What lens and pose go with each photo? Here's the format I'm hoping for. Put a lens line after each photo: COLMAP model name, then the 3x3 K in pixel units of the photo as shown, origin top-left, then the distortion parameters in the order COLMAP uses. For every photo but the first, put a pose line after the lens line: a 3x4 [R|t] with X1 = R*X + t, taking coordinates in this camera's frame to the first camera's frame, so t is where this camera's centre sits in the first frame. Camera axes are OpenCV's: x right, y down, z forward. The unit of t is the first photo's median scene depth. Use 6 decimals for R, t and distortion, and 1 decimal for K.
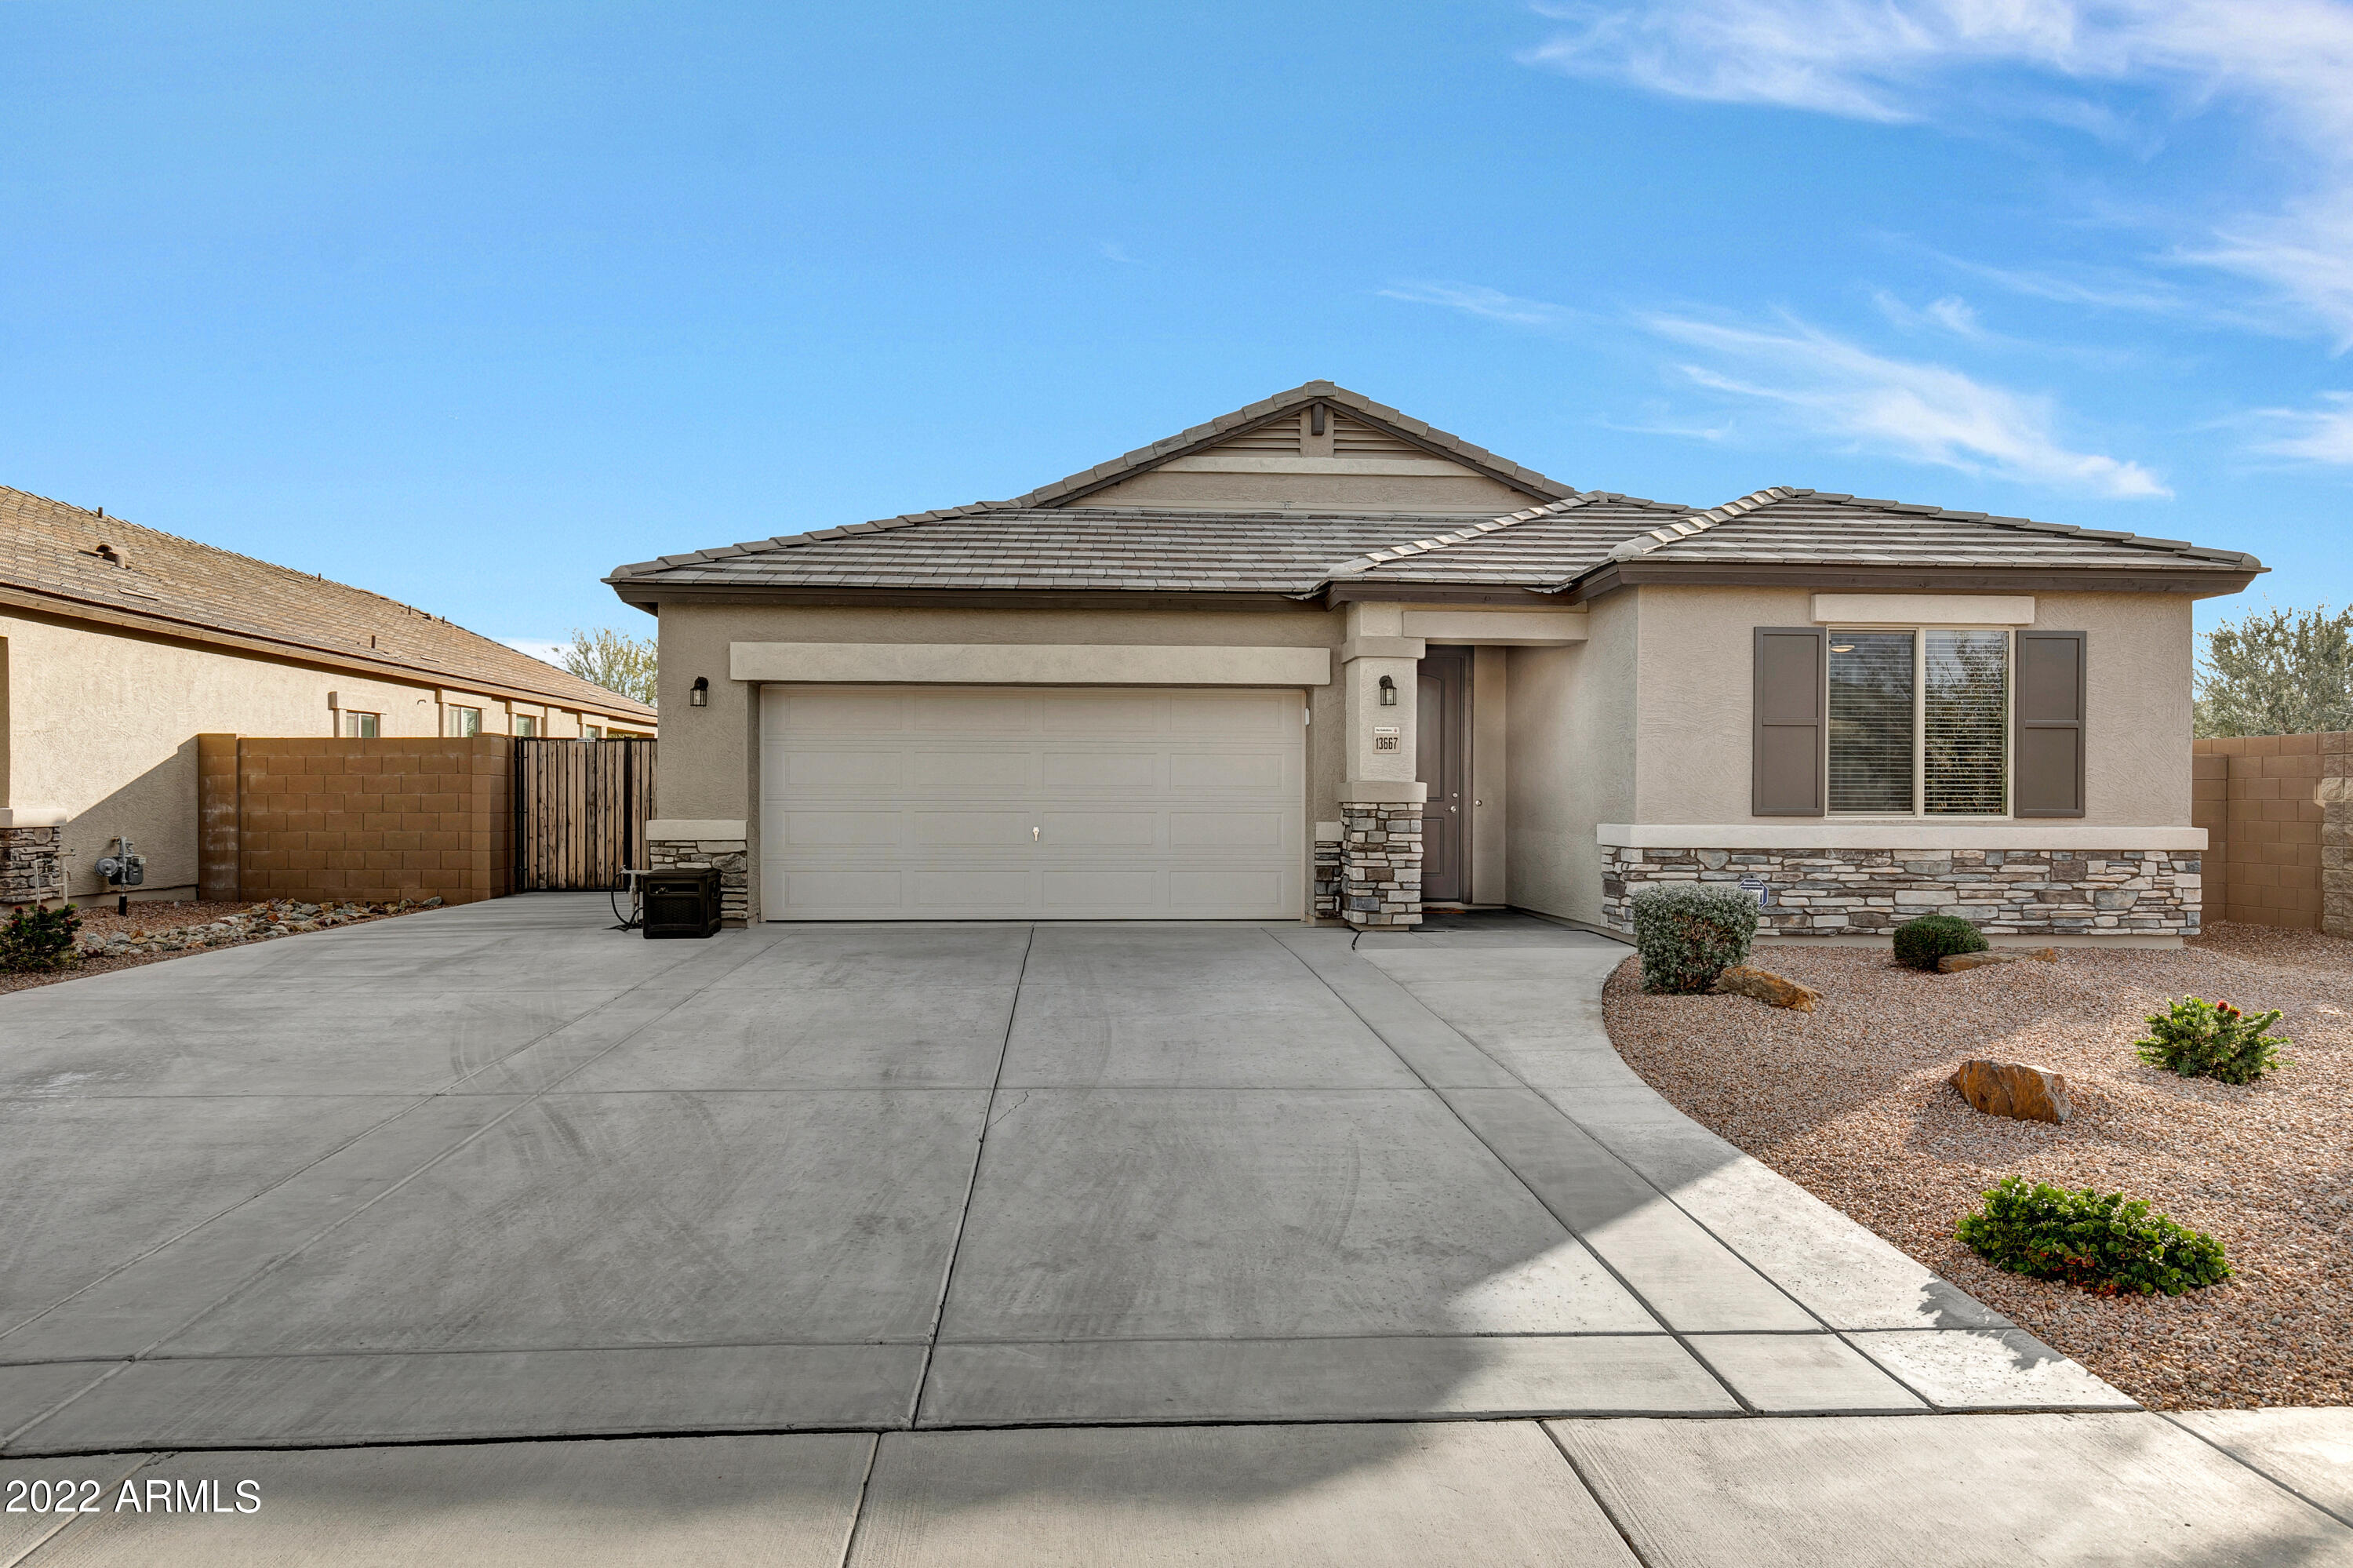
lens RADIAL K [[1438.0, 0, 1180.5], [0, 1438.0, 783.2], [0, 0, 1]] dist [0.006041, 0.001389]
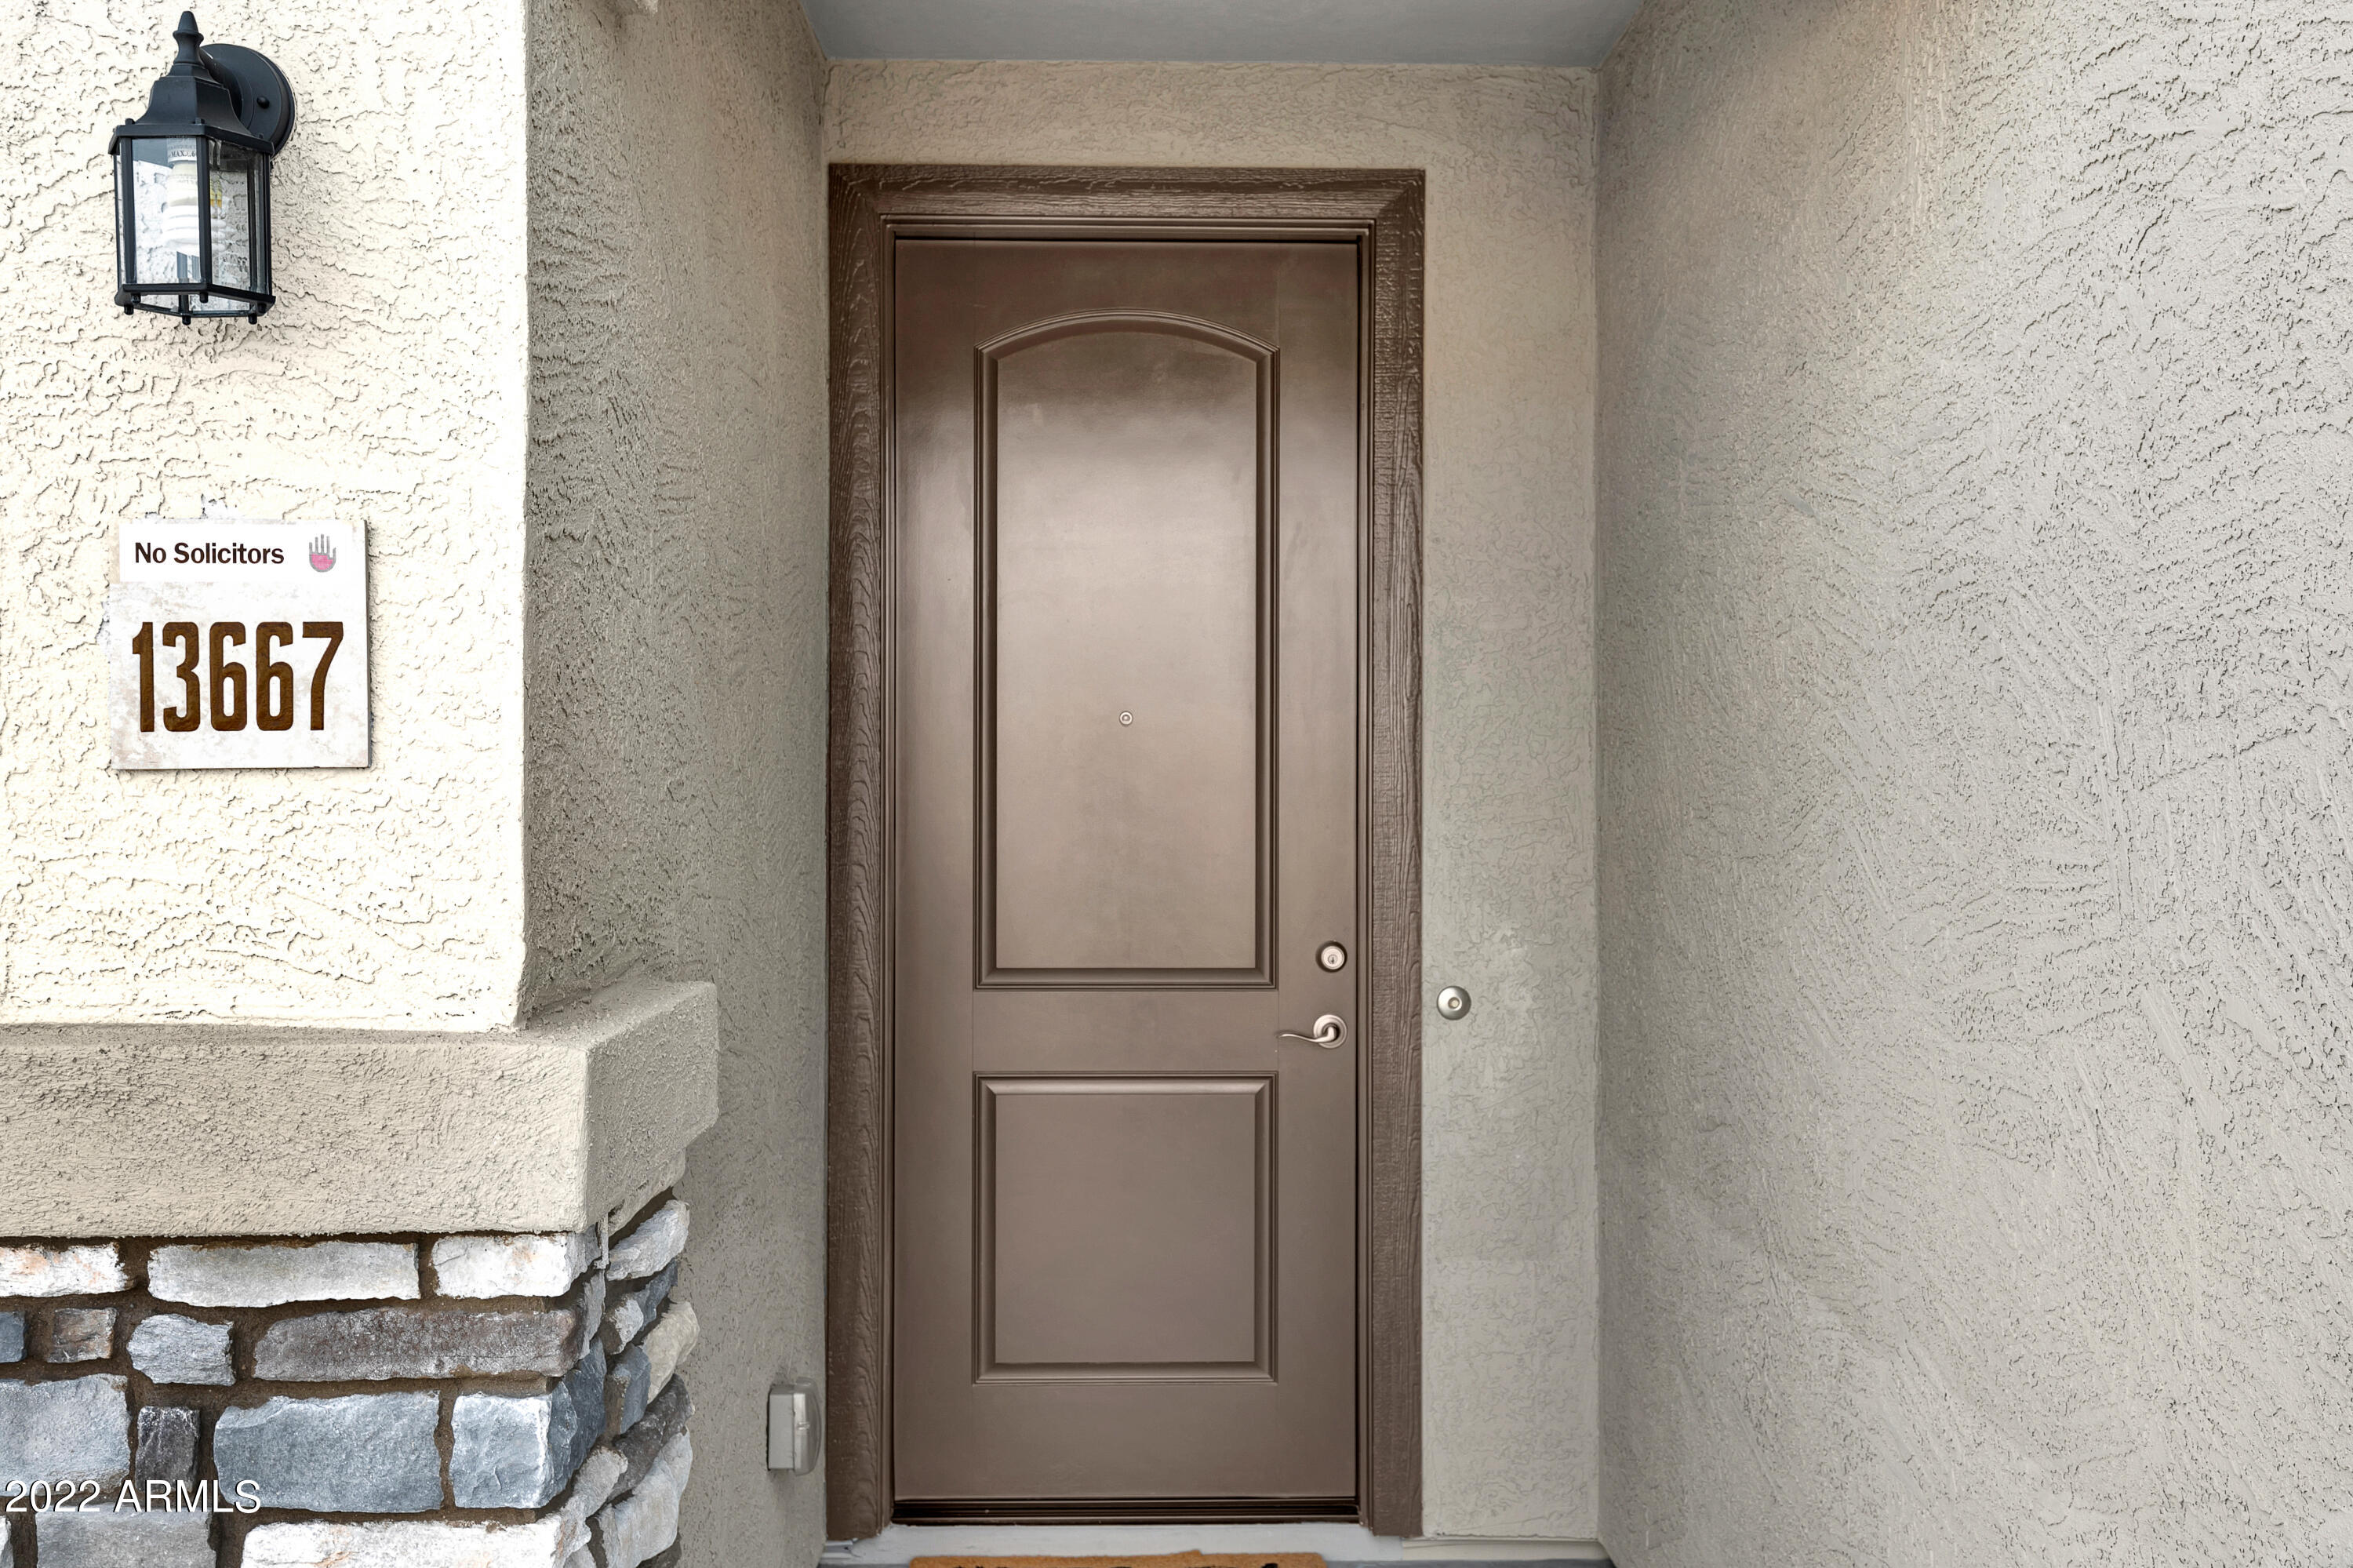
lens RADIAL K [[2308.5, 0, 1176.5], [0, 2308.5, 784.0], [0, 0, 1]] dist [-0.006194, -0.002176]
pose [[0.999108, -0.005775, -0.041828, 0.236730], [0.006064, 0.999959, 0.006795, -0.021665], [0.041787, -0.007043, 0.999102, 0.890596]]
